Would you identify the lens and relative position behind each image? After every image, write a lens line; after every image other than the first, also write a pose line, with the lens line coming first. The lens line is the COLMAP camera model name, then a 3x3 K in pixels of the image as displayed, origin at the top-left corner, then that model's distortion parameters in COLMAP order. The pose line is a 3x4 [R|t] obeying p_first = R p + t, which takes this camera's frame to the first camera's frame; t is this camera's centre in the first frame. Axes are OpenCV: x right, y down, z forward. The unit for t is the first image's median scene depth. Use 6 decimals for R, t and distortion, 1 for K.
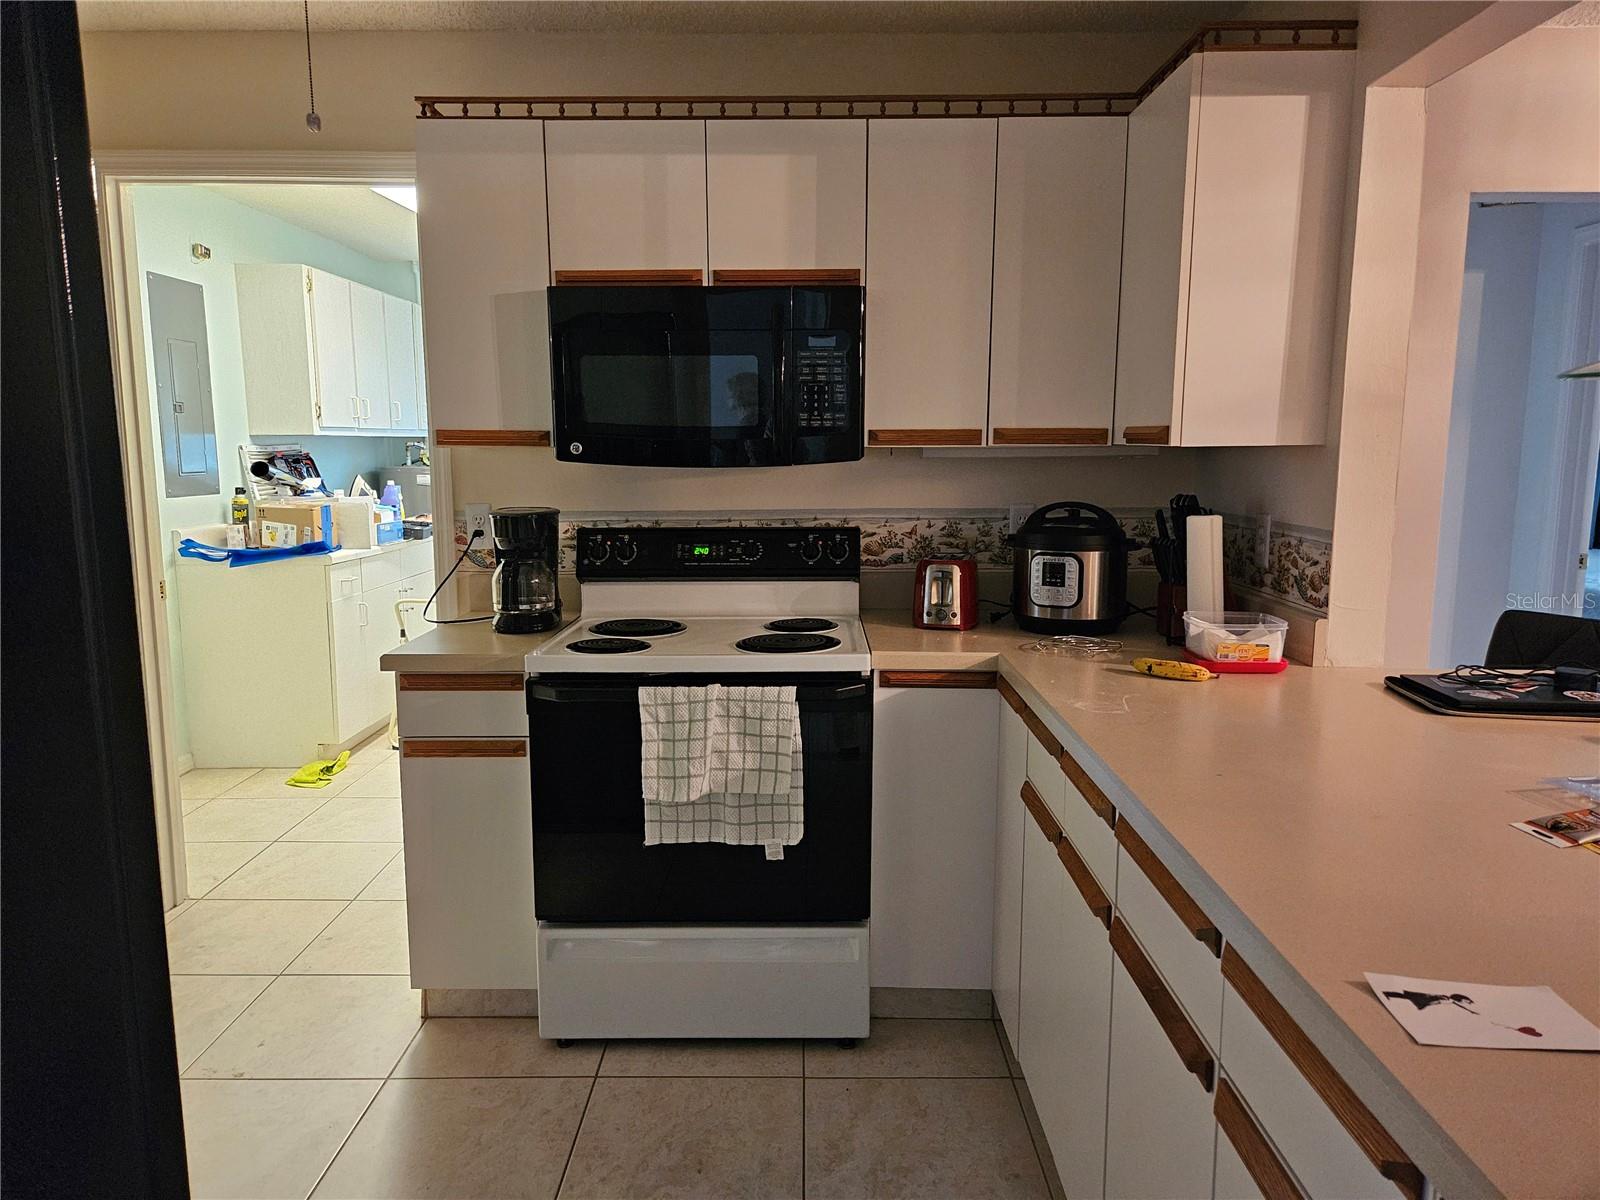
lens RADIAL K [[1034.6, 0, 800.0], [0, 1034.6, 600.0], [0, 0, 1]] dist [0.014161, -0.000614]
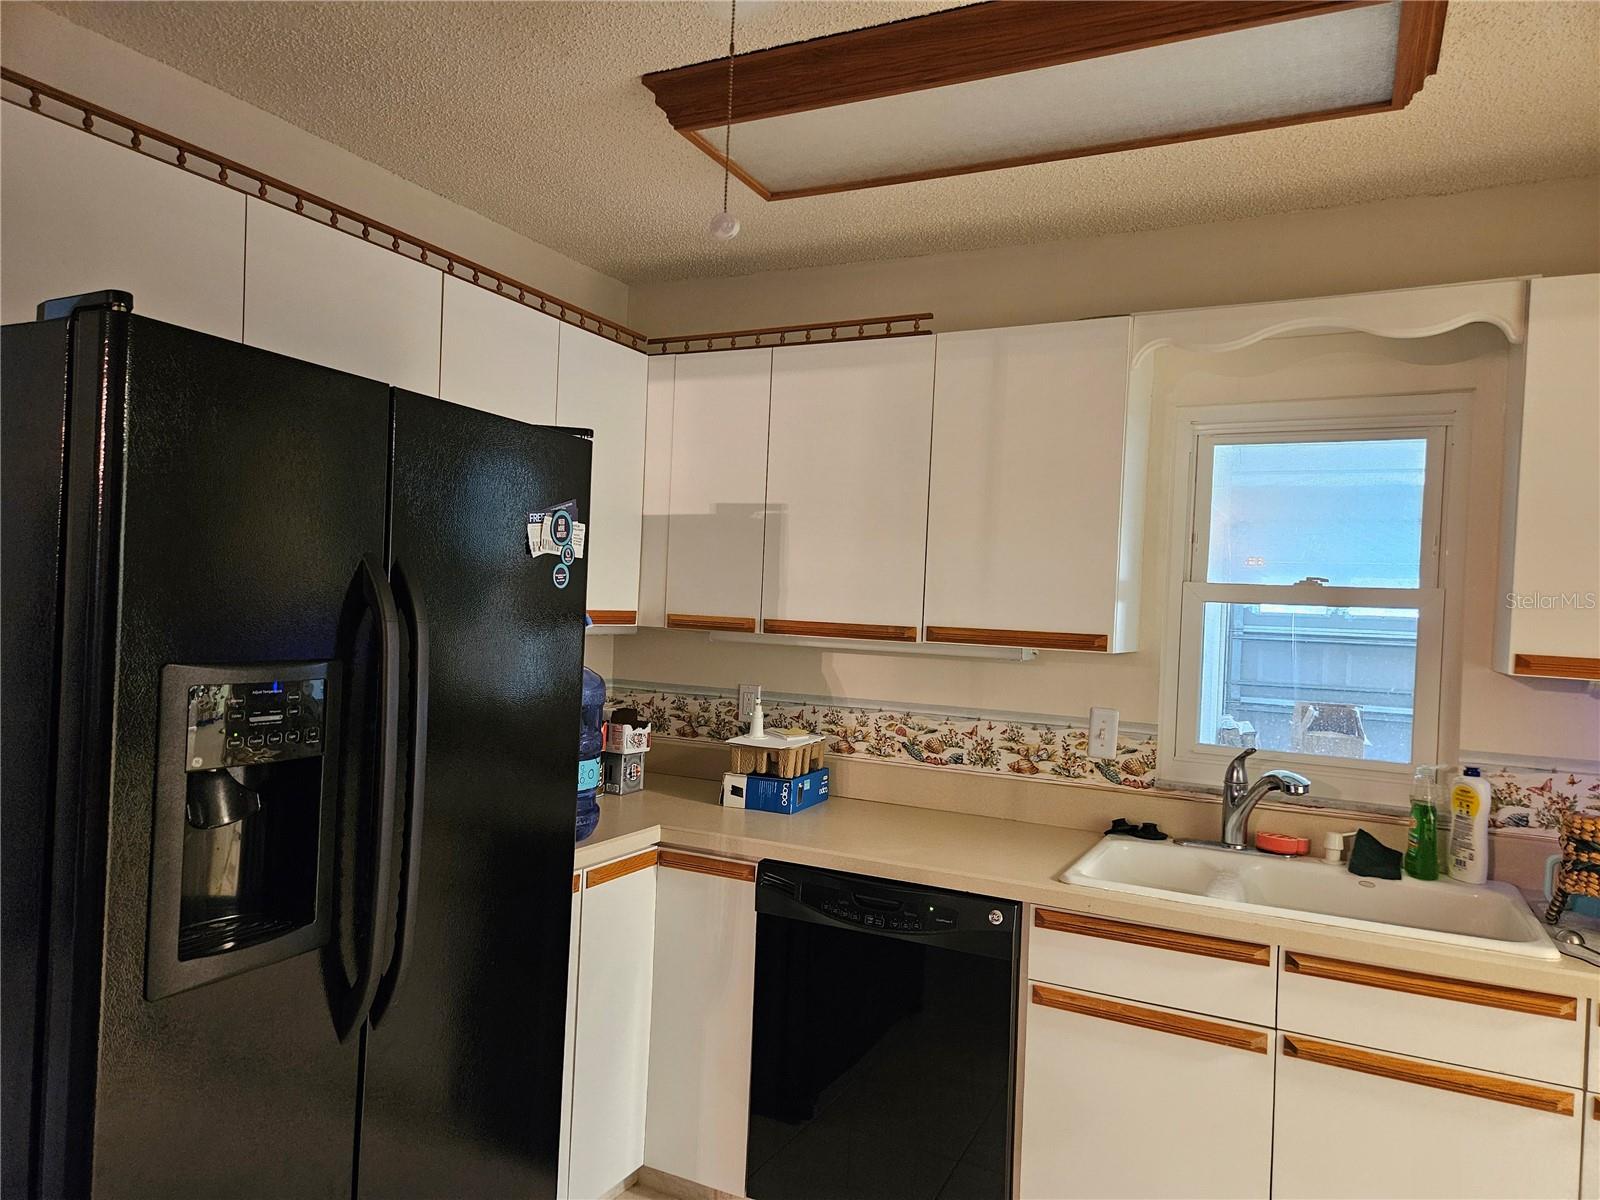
lens RADIAL K [[1096.2, 0, 790.7], [0, 1096.2, 599.3], [0, 0, 1]] dist [0.085103, -0.063537]
pose [[0.894182, 0.042023, -0.445728, 0.408179], [-0.125266, 0.979304, -0.158972, -0.003267], [0.429823, 0.197984, 0.880940, 0.001253]]
